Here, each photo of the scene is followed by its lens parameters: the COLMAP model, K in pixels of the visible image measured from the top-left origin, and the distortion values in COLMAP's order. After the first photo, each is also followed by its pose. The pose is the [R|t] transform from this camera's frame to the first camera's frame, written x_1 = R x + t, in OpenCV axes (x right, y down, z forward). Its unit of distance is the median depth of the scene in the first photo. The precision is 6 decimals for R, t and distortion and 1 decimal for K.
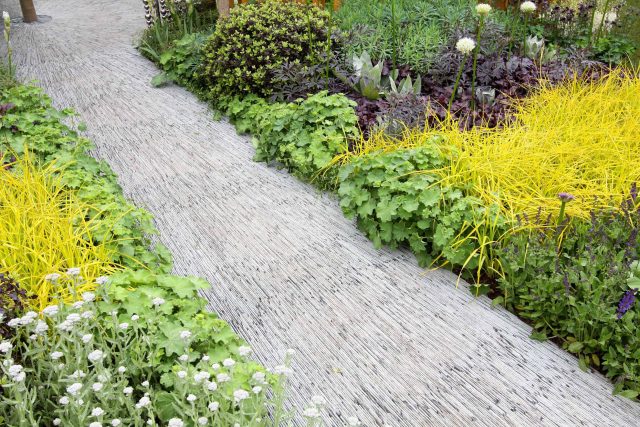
lens RADIAL K [[594.7, 0, 326.6], [0, 594.7, 211.6], [0, 0, 1]] dist [-0.040784, 0.000000]
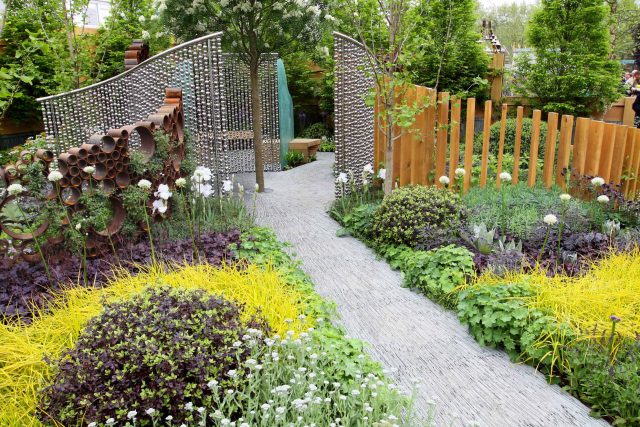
lens RADIAL K [[594.7, 0, 319.5], [0, 594.7, 216.0], [0, 0, 1]] dist [-0.040784, 0.000000]
pose [[0.970131, 0.059089, -0.235273, 0.019662], [-0.128358, 0.948019, -0.291179, 0.214045], [0.205838, 0.312681, 0.927287, -0.492401]]
